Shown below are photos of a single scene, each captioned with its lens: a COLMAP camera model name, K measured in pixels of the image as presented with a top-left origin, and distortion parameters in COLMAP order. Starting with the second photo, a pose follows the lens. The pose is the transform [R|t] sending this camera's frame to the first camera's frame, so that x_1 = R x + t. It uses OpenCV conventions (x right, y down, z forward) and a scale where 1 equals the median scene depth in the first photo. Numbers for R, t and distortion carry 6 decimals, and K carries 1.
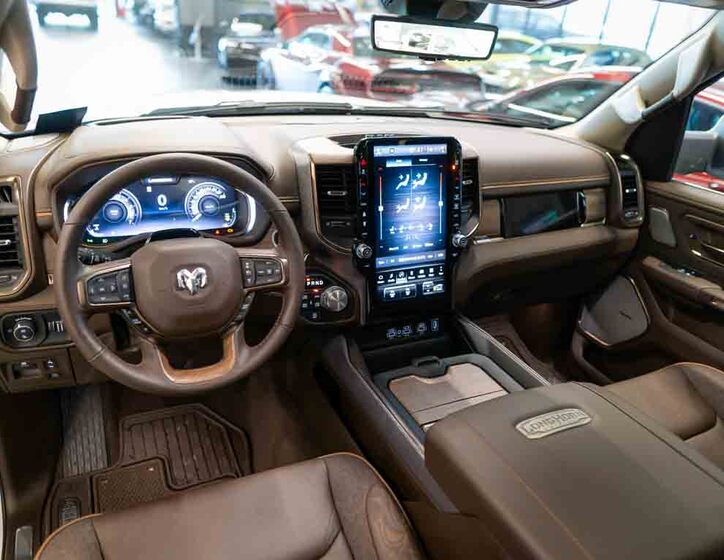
lens RADIAL K [[544.4, 0, 361.6], [0, 544.4, 278.3], [0, 0, 1]] dist [-0.013887, -0.001477]
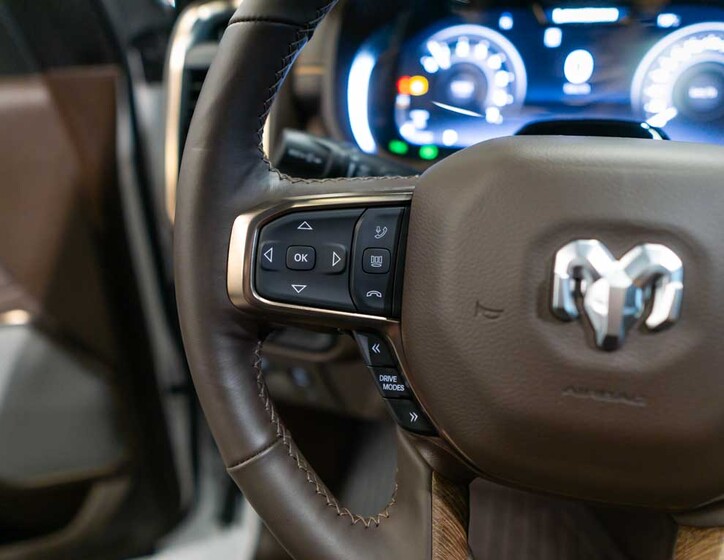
lens RADIAL K [[544.4, 0, 360.4], [0, 544.4, 278.0], [0, 0, 1]] dist [-0.013887, -0.001477]
pose [[0.724024, 0.209826, -0.657086, -0.238533], [-0.189433, 0.976468, 0.103083, -0.005756], [0.663253, 0.049839, 0.746734, 0.753544]]
